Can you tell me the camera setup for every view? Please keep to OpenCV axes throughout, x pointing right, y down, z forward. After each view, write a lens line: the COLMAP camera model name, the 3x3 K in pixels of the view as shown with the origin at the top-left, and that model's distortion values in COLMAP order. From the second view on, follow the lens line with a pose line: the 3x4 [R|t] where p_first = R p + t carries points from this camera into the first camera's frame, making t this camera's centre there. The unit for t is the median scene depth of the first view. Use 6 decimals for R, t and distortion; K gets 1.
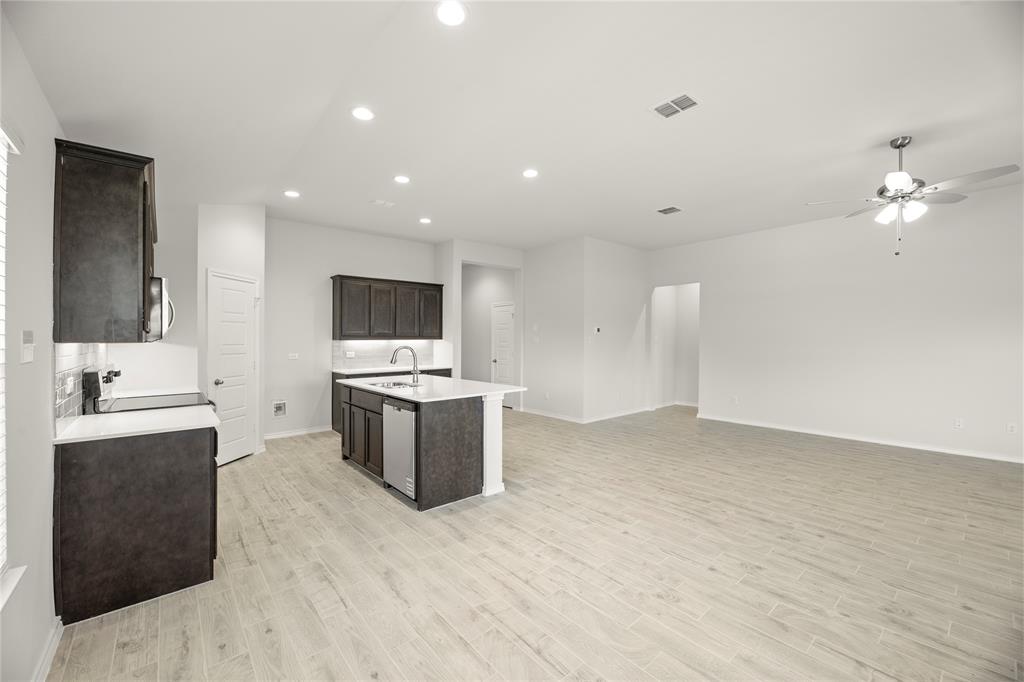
lens RADIAL K [[408.6, 0, 511.4], [0, 408.6, 347.4], [0, 0, 1]] dist [-0.006632, -0.000569]
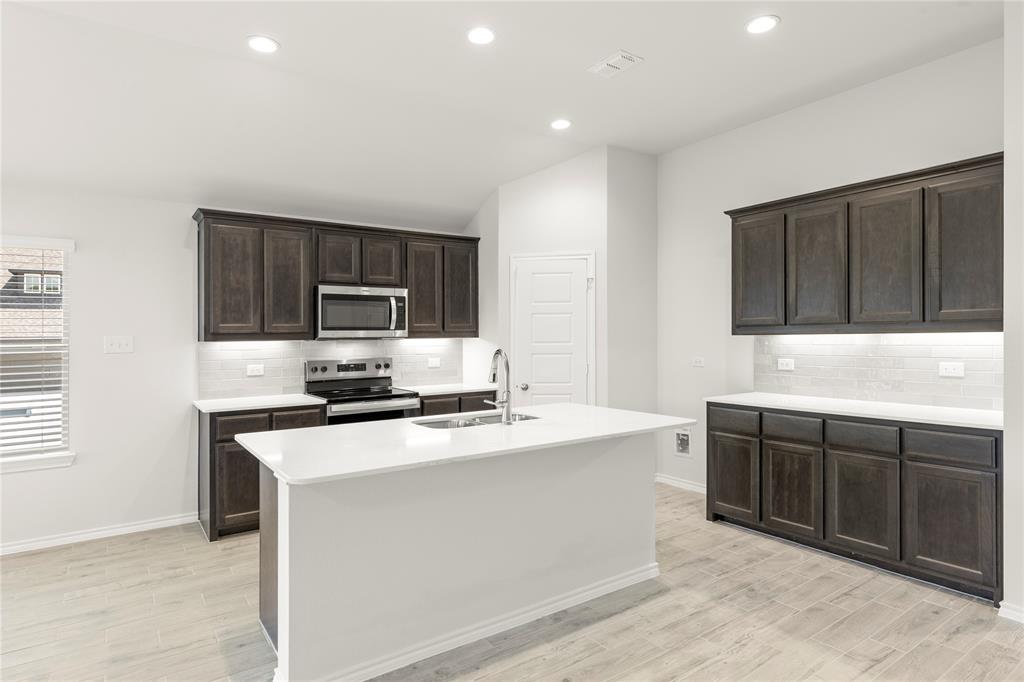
lens RADIAL K [[567.1, 0, 526.0], [0, 567.1, 328.1], [0, 0, 1]] dist [0.003465, -0.000813]
pose [[-0.082436, -0.009885, -0.996547, 0.472928], [-0.007234, 0.999930, -0.009320, -0.026154], [0.996570, 0.006441, -0.082502, 1.135499]]
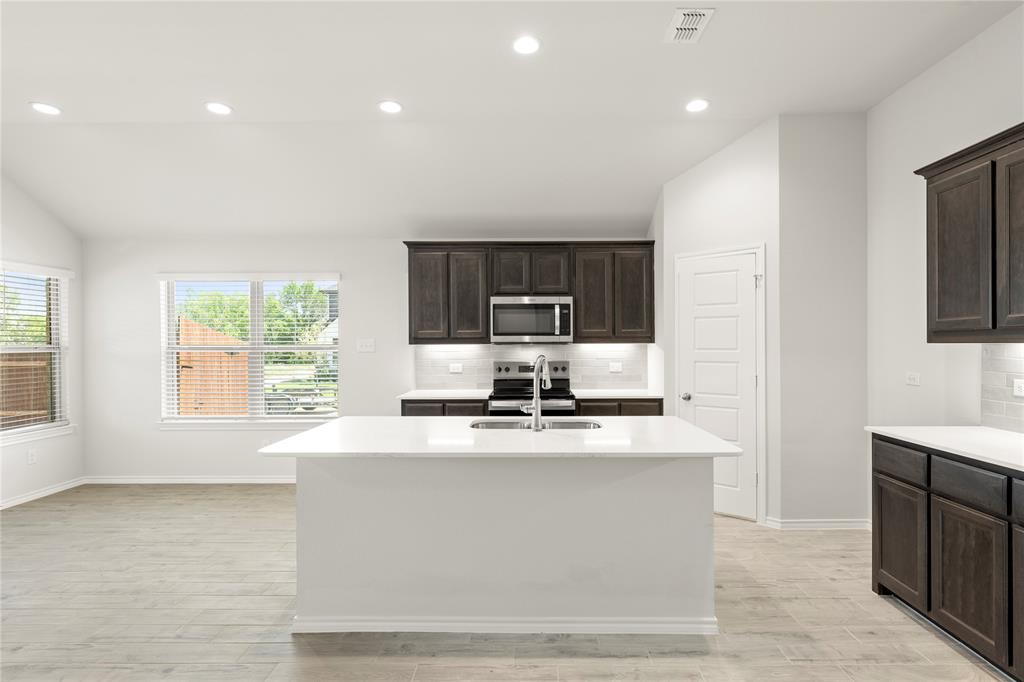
lens RADIAL K [[537.1, 0, 533.9], [0, 537.1, 337.3], [0, 0, 1]] dist [0.002603, -0.000343]
pose [[-0.646826, -0.002729, -0.762633, 0.274996], [-0.009043, 0.999951, 0.004092, -0.031159], [0.762584, 0.009543, -0.646818, 1.486780]]
